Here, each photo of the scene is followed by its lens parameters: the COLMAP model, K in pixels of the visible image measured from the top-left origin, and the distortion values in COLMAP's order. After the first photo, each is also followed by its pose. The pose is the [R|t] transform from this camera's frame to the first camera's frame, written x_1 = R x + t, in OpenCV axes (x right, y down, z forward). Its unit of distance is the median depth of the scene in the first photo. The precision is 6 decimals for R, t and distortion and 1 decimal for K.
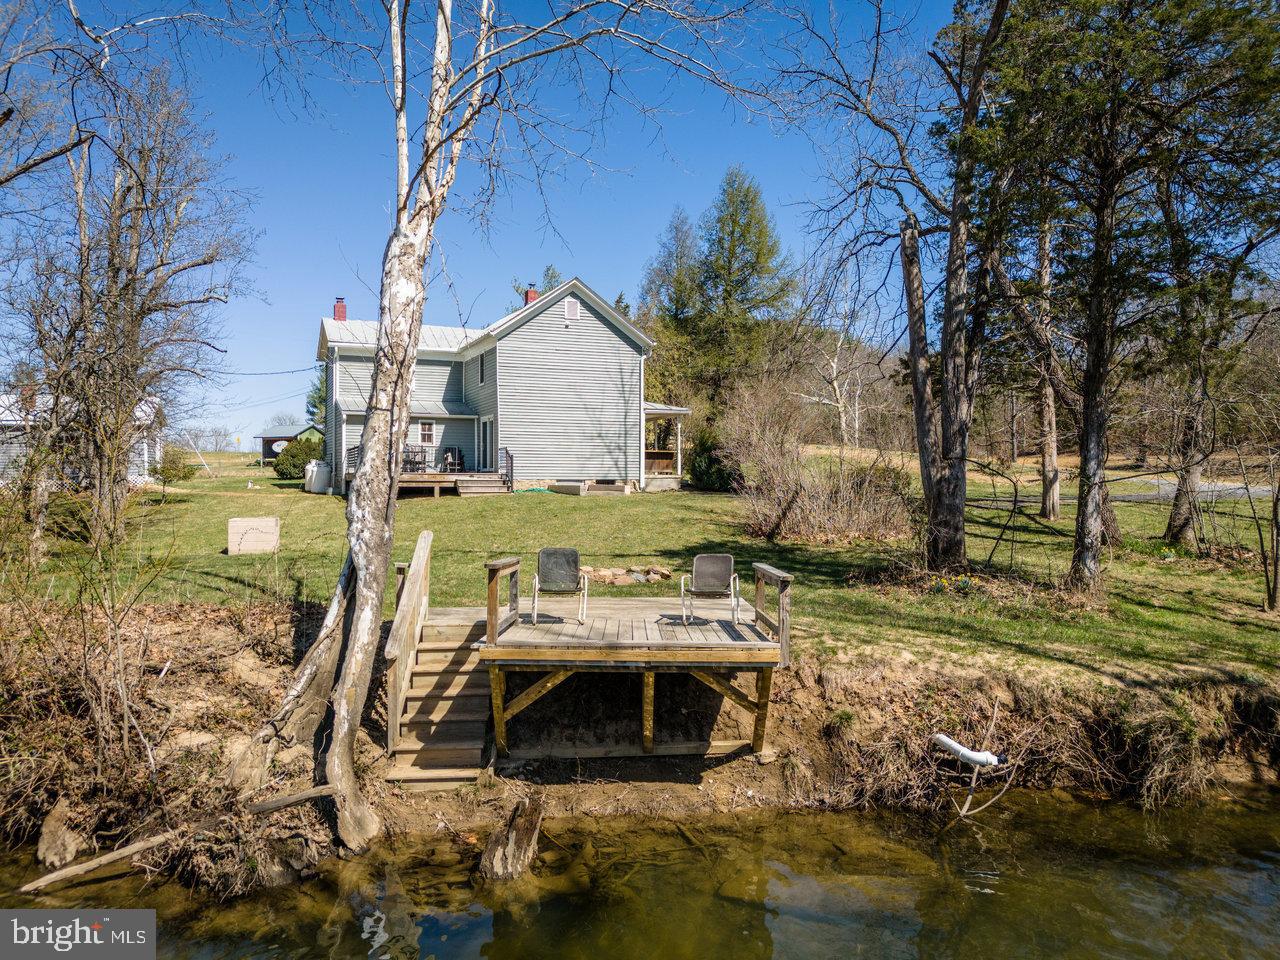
lens RADIAL K [[942.4, 0, 649.8], [0, 942.4, 482.0], [0, 0, 1]] dist [0.072308, -0.067517]
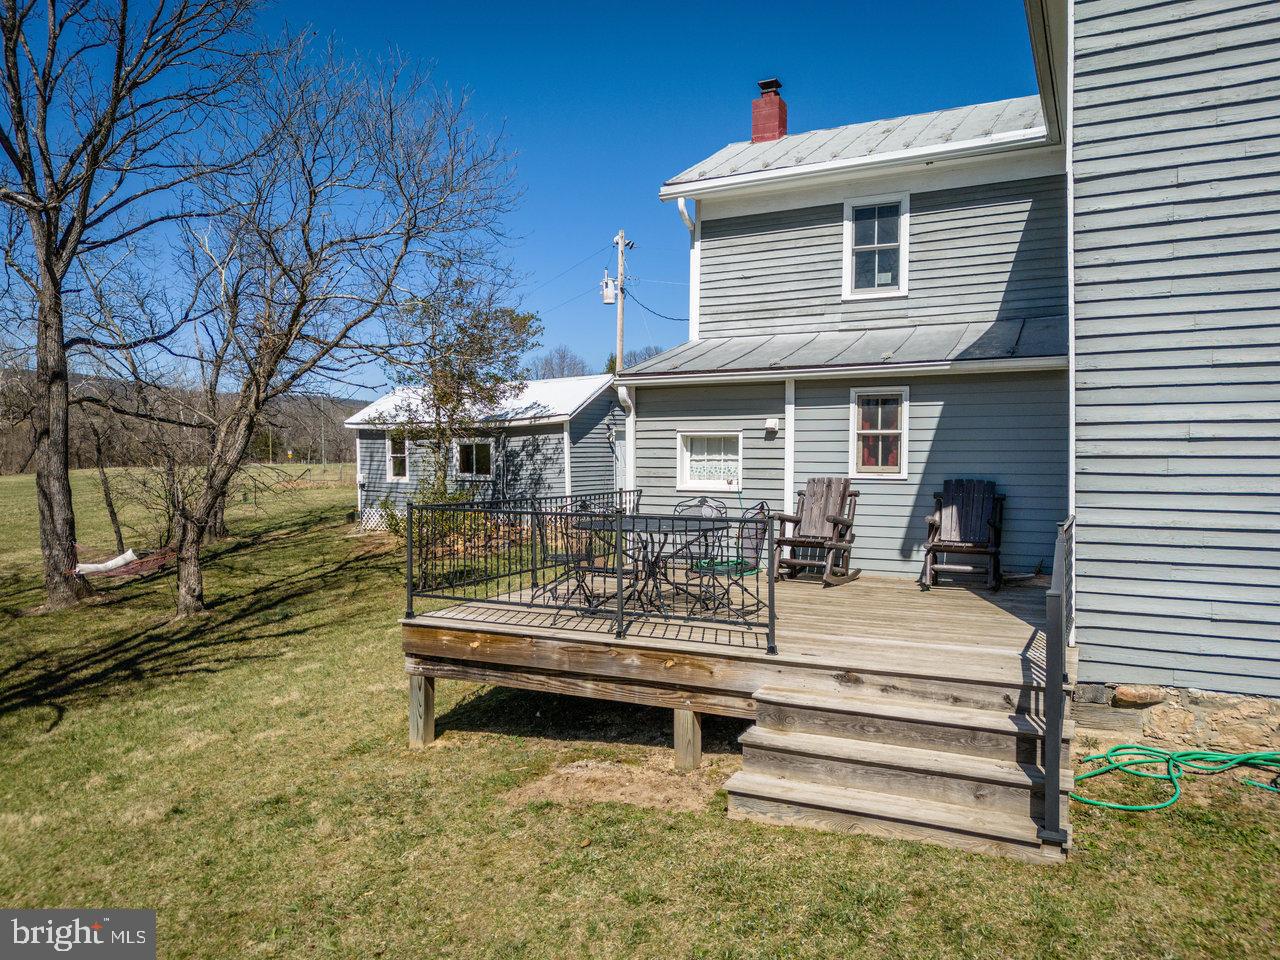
lens RADIAL K [[942.4, 0, 632.7], [0, 942.4, 482.5], [0, 0, 1]] dist [0.072308, -0.067517]
pose [[0.640962, 0.019899, -0.767315, -0.065104], [0.003277, 0.999584, 0.028661, -0.045393], [0.767566, -0.020885, 0.640630, 0.761179]]
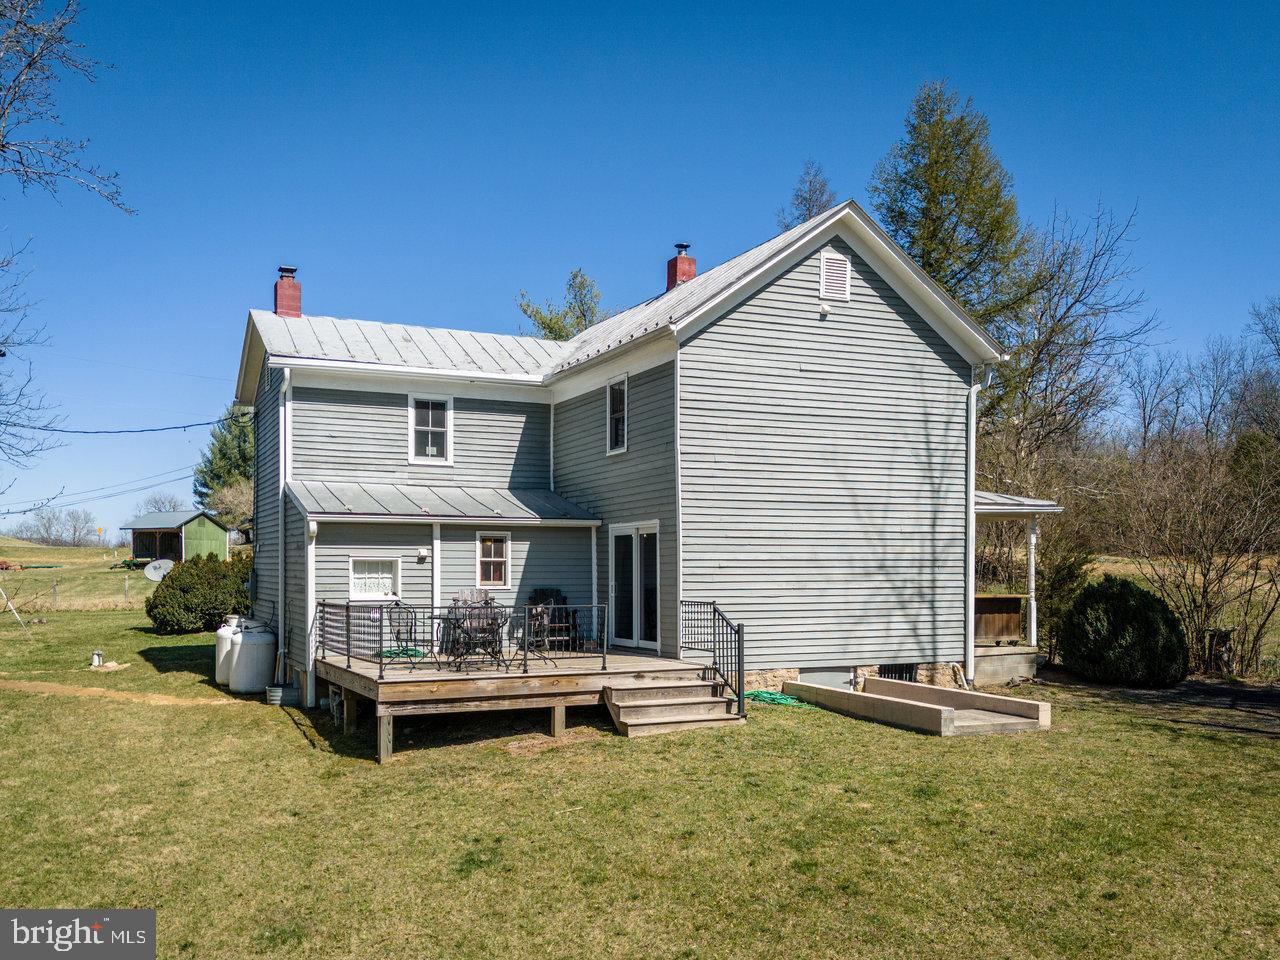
lens RADIAL K [[1136.6, 0, 648.0], [0, 1136.6, 574.0], [0, 0, 1]] dist [0.064750, -0.008946]
pose [[0.999452, -0.004176, 0.032822, -0.180031], [0.004161, 0.999991, 0.000510, -0.045267], [-0.032824, -0.000373, 0.999461, 0.459676]]
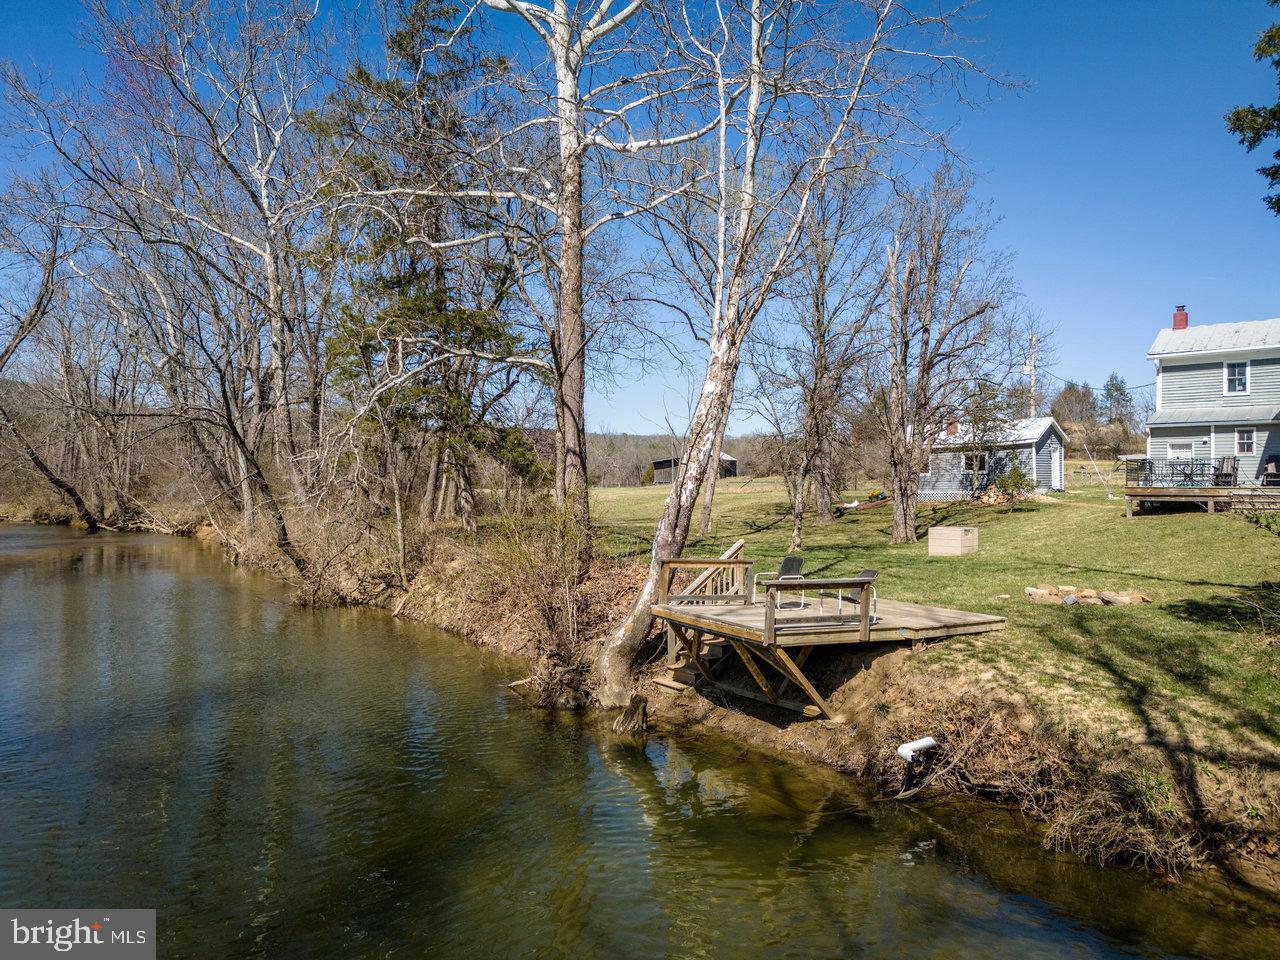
lens RADIAL K [[980.6, 0, 641.8], [0, 980.6, 480.6], [0, 0, 1]] dist [0.029431, 0.001980]
pose [[0.475890, -0.006204, -0.879483, 0.327418], [0.002962, 0.999981, -0.005451, -0.010836], [0.879500, -0.000011, 0.475899, 0.033733]]
